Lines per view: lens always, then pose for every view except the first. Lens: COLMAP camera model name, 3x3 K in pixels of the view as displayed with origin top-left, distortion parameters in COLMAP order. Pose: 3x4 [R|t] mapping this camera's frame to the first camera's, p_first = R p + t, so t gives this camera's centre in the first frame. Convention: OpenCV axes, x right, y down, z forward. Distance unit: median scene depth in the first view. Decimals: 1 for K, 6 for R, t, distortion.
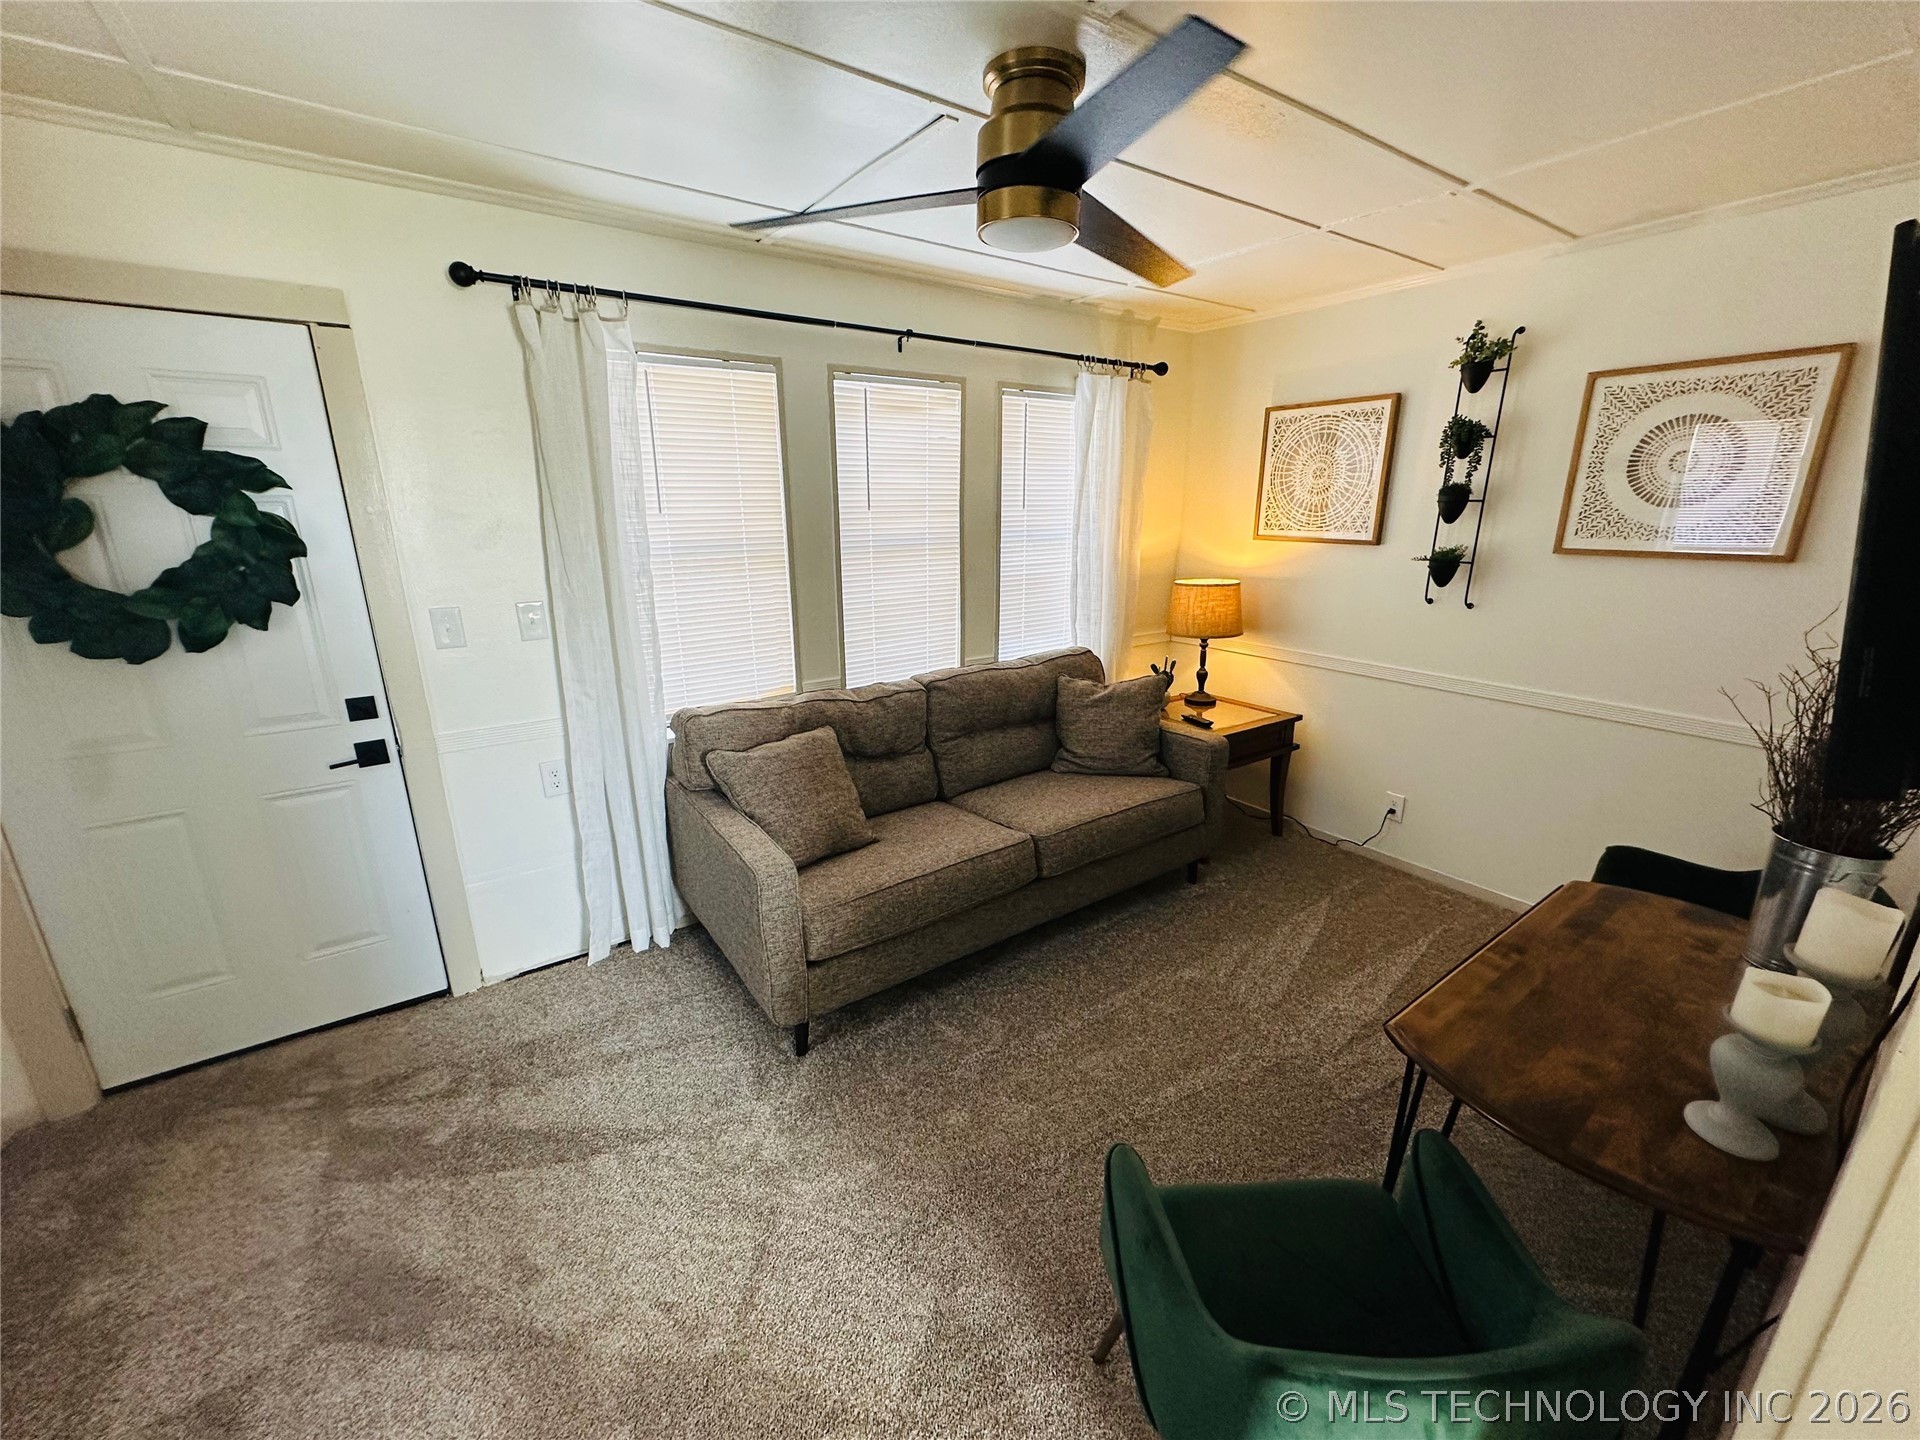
lens RADIAL K [[766.6, 0, 960.6], [0, 766.6, 723.3], [0, 0, 1]] dist [0.001597, 0.001535]
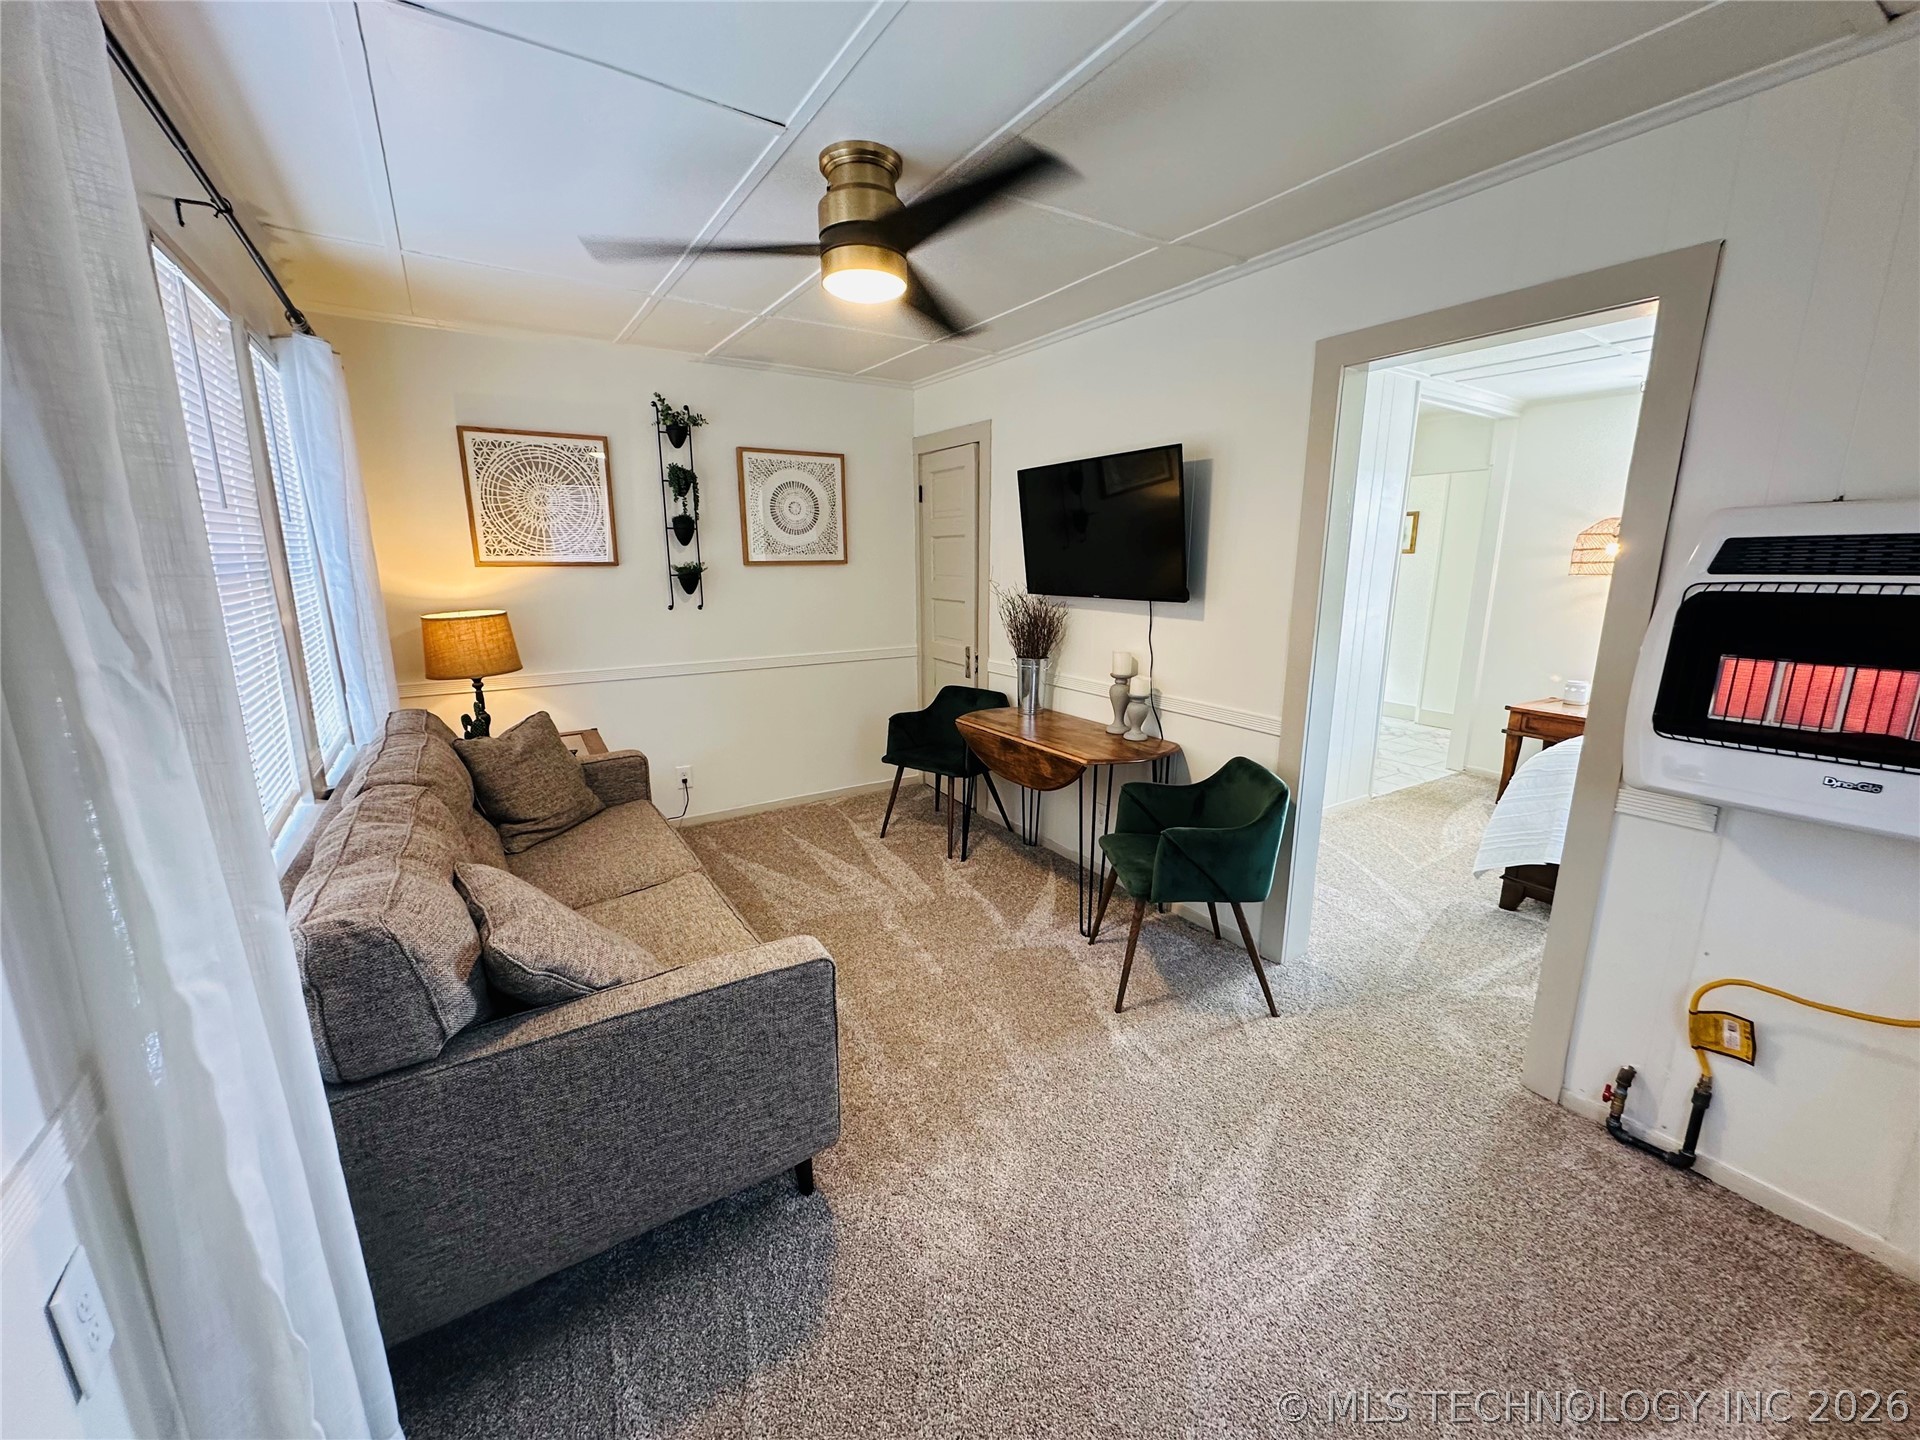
lens RADIAL K [[766.6, 0, 963.2], [0, 766.6, 721.0], [0, 0, 1]] dist [0.001597, 0.001535]
pose [[0.037443, -0.210900, 0.976790, -0.616479], [0.281044, 0.940244, 0.192236, -0.088888], [-0.958964, 0.267323, 0.094478, 0.458441]]
